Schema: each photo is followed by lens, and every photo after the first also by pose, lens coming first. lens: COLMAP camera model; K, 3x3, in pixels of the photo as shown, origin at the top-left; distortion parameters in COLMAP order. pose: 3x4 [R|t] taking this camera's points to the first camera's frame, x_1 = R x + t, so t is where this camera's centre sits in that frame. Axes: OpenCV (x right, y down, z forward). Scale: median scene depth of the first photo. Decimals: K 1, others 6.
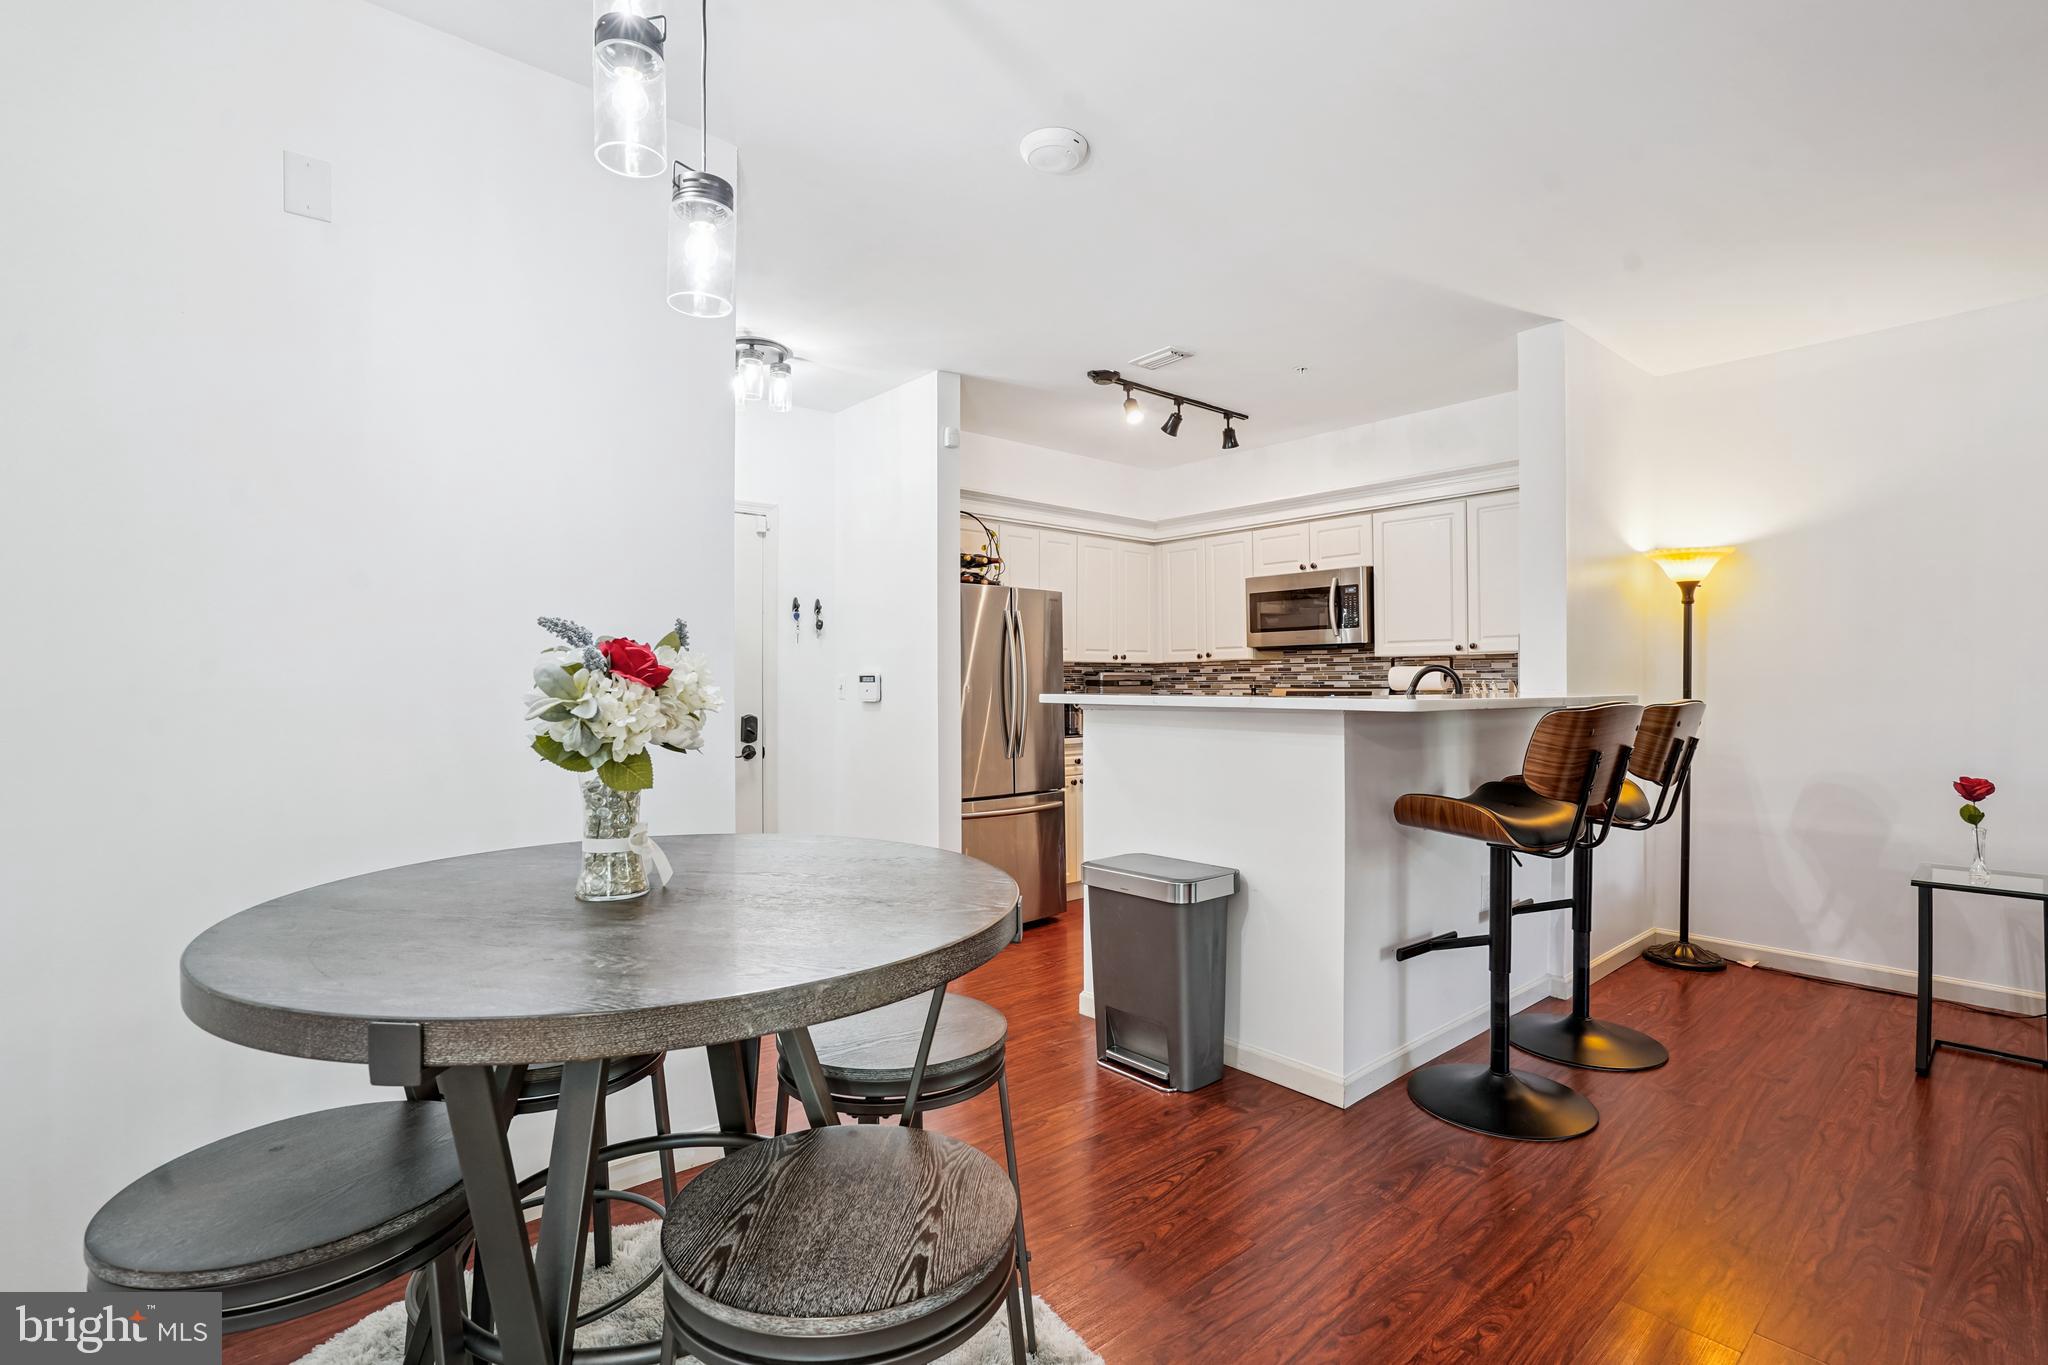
lens RADIAL K [[953.8, 0, 1022.4], [0, 953.8, 683.4], [0, 0, 1]] dist [-0.042081, 0.019317]
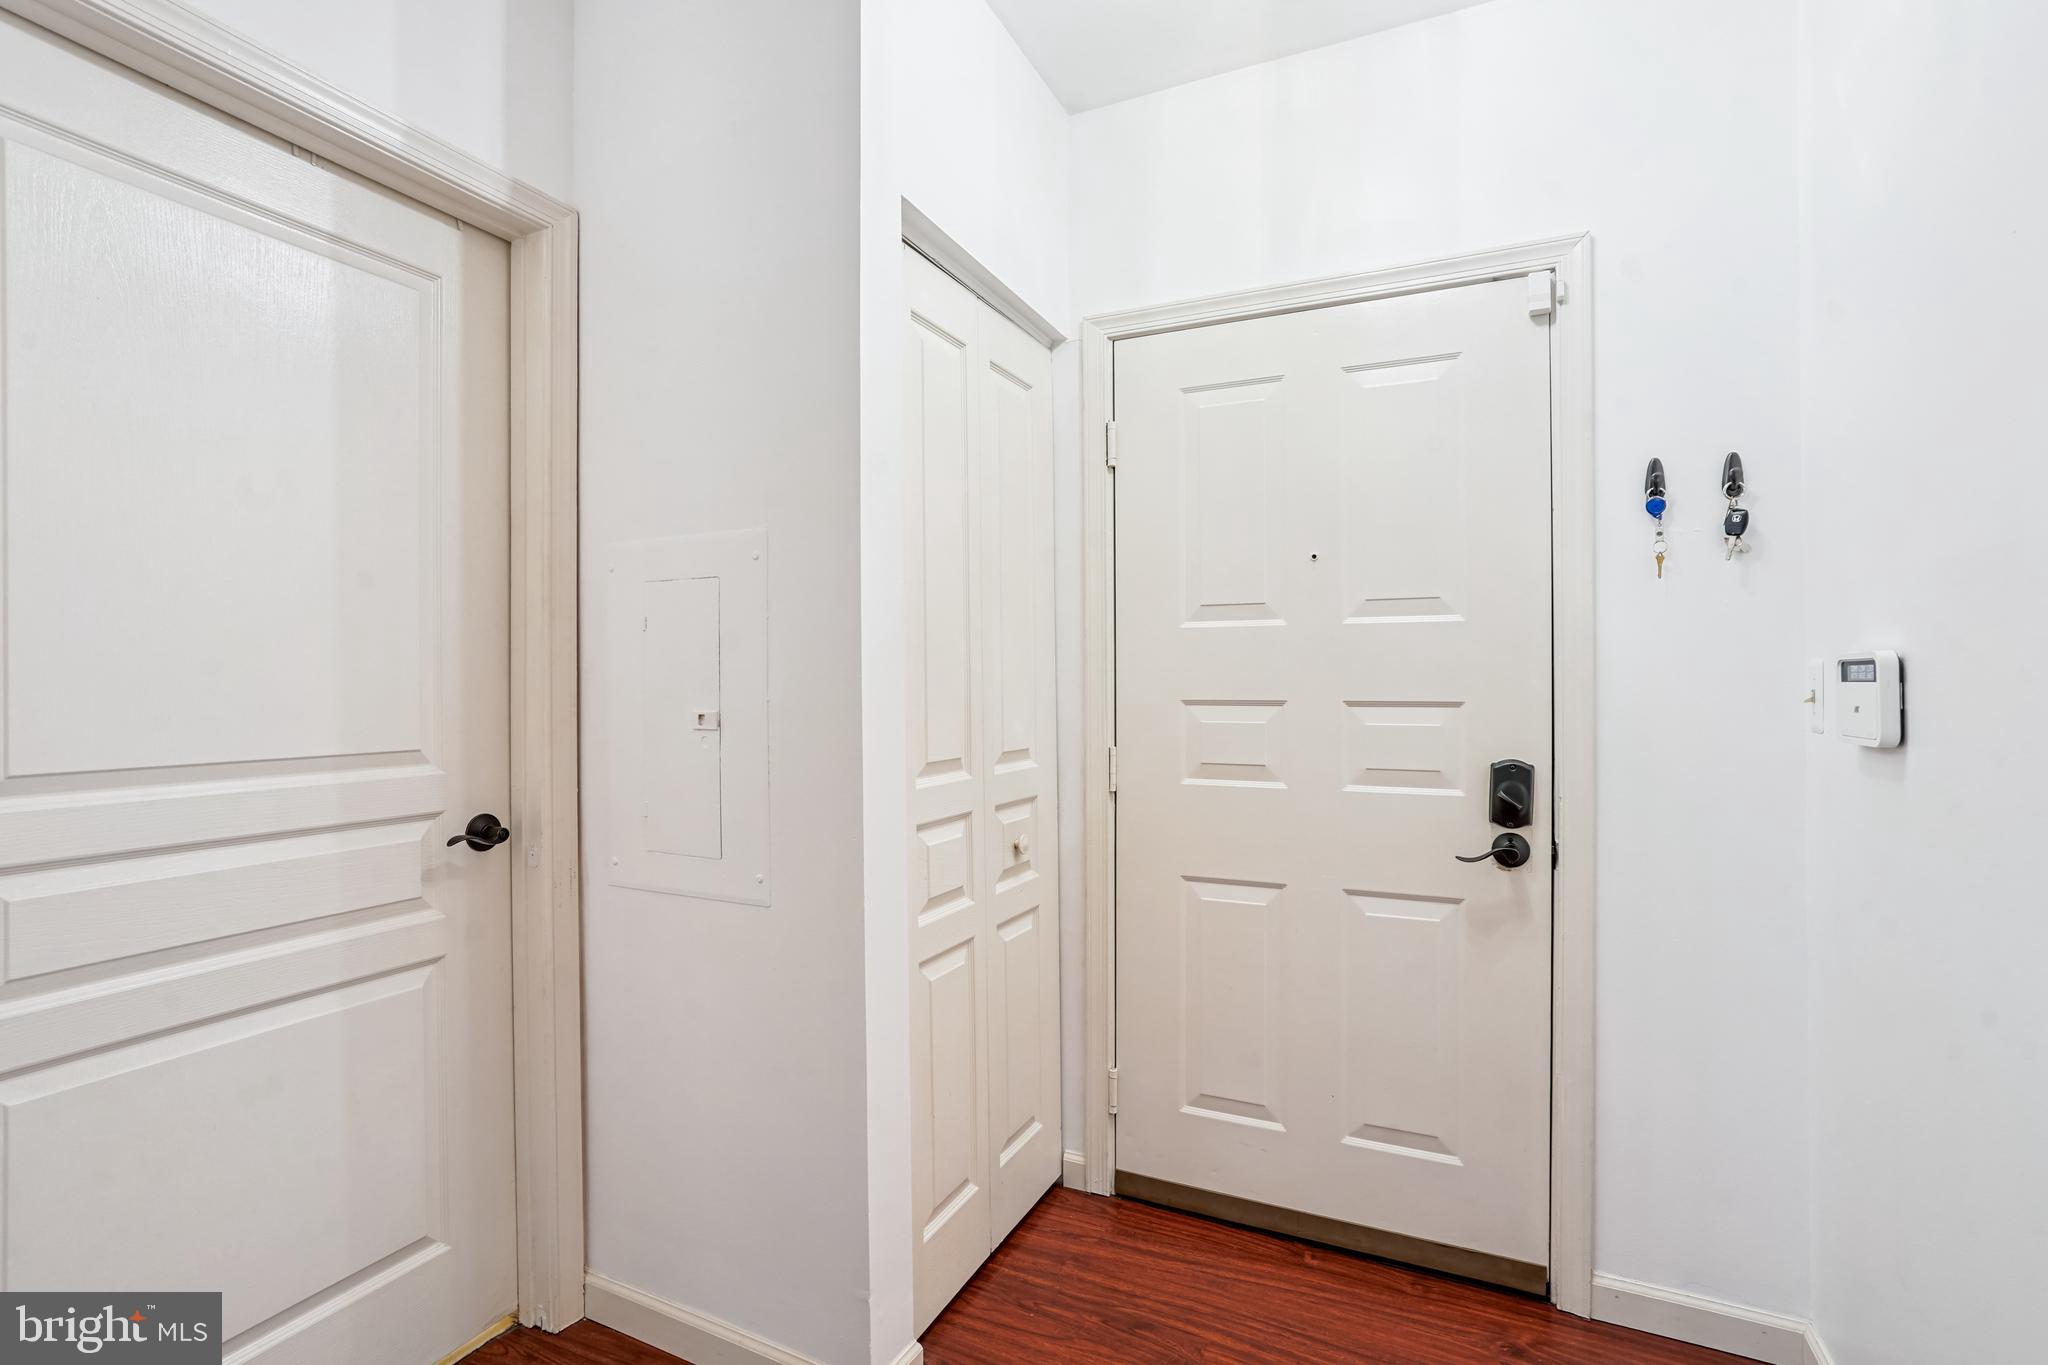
lens RADIAL K [[953.8, 0, 1025.8], [0, 953.8, 679.8], [0, 0, 1]] dist [-0.042081, 0.019317]
pose [[0.392834, -0.003718, -0.919602, 0.007240], [-0.001682, 0.999987, -0.004761, 0.000301], [0.919608, 0.003417, 0.392823, 0.635075]]
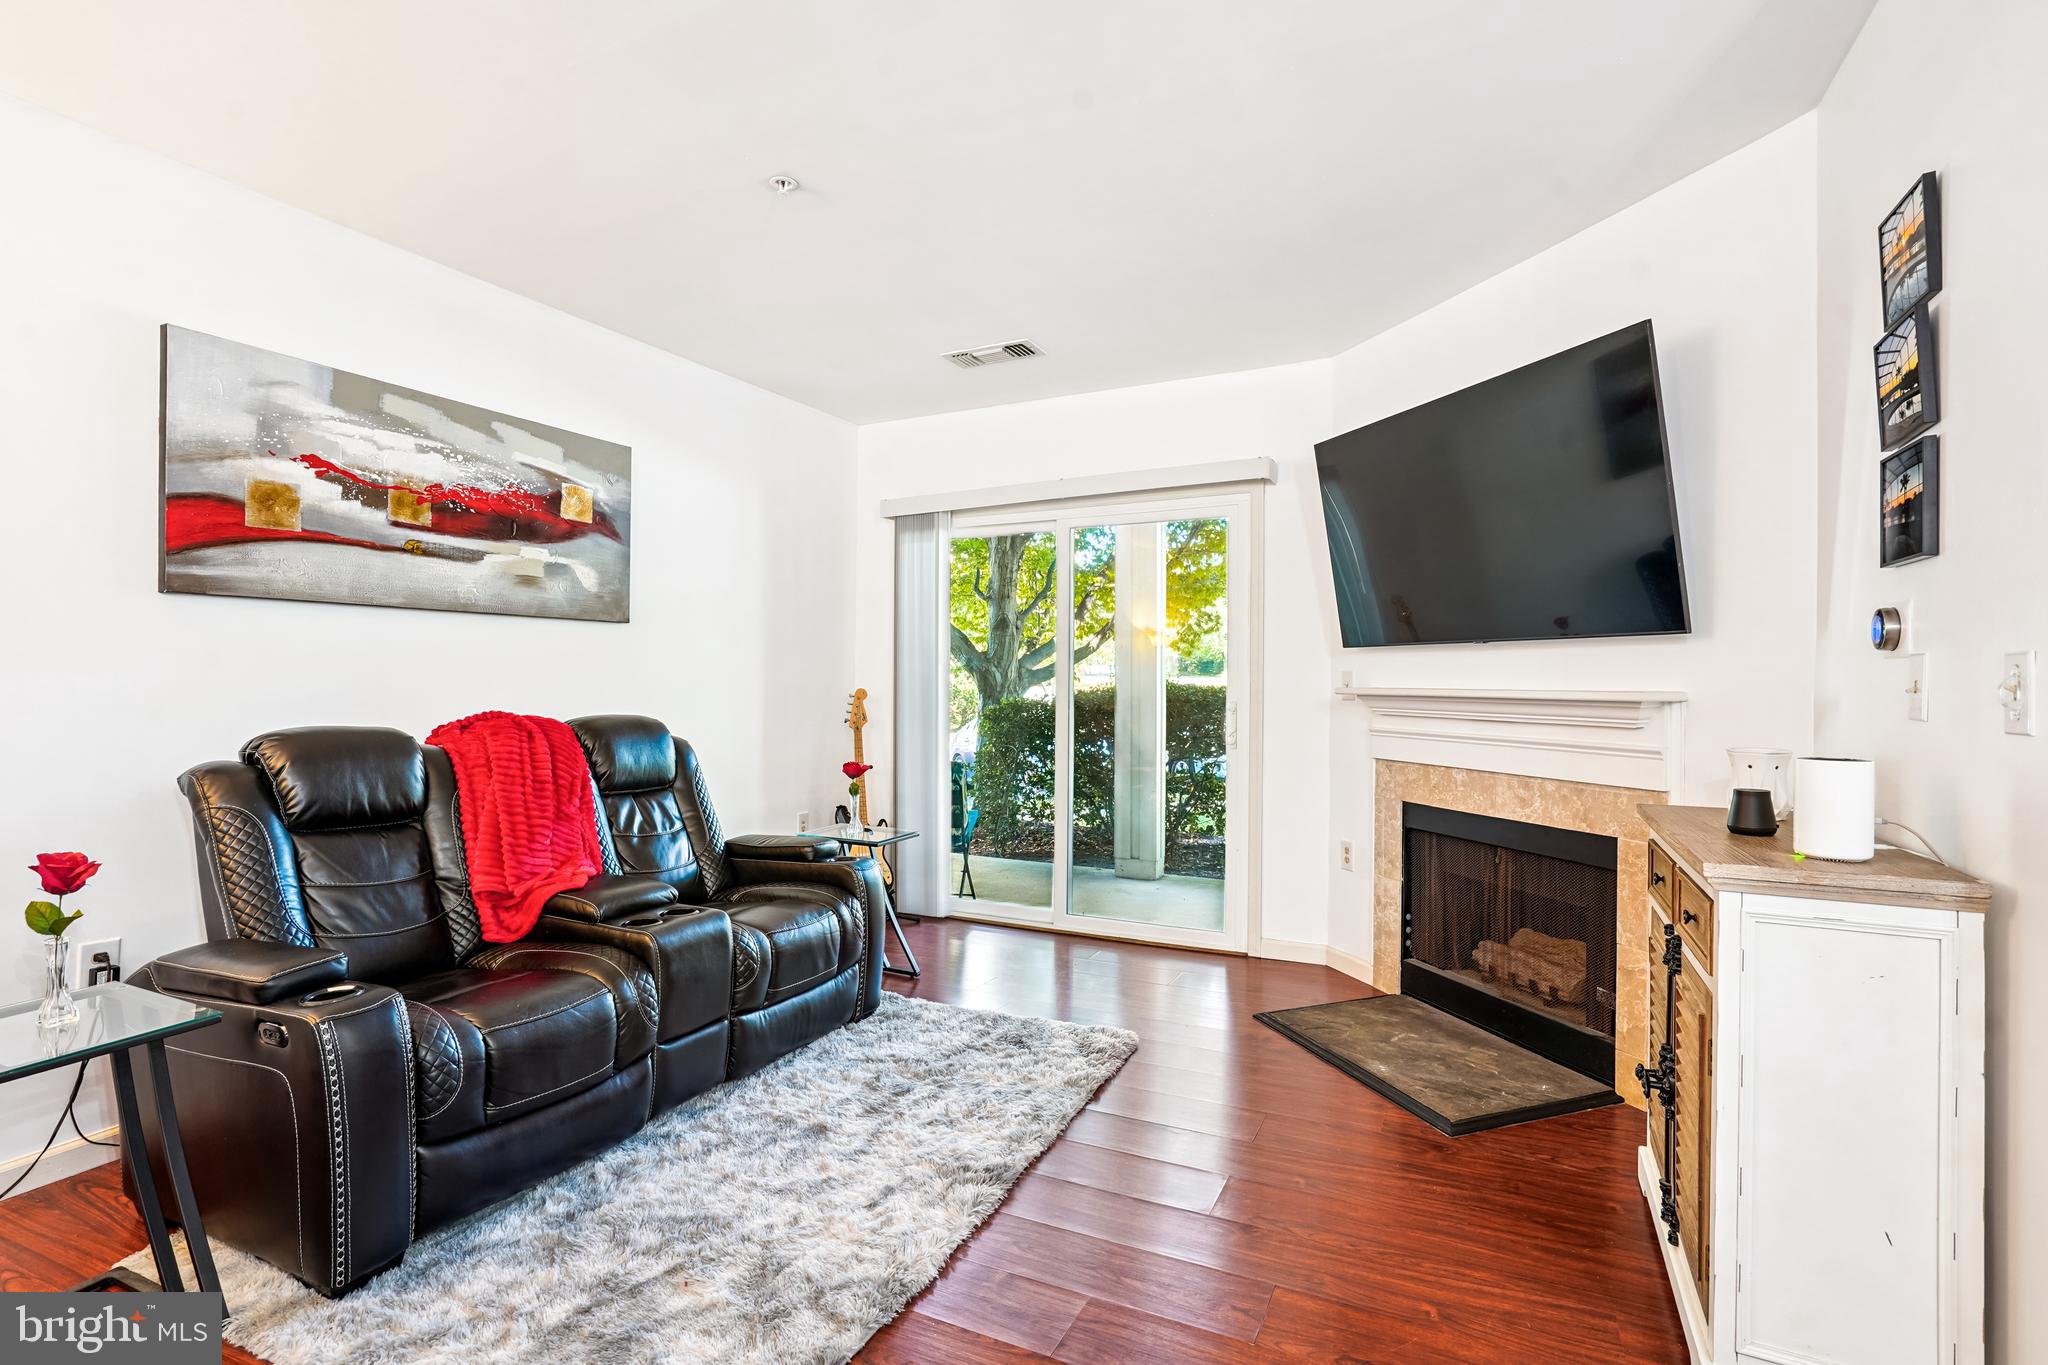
lens RADIAL K [[953.8, 0, 1030.5], [0, 953.8, 683.8], [0, 0, 1]] dist [-0.042081, 0.019317]
pose [[-0.390720, -0.001432, 0.920509, 0.165364], [0.003642, 0.999989, 0.003101, -0.001118], [-0.920503, 0.004564, -0.390710, 0.424953]]
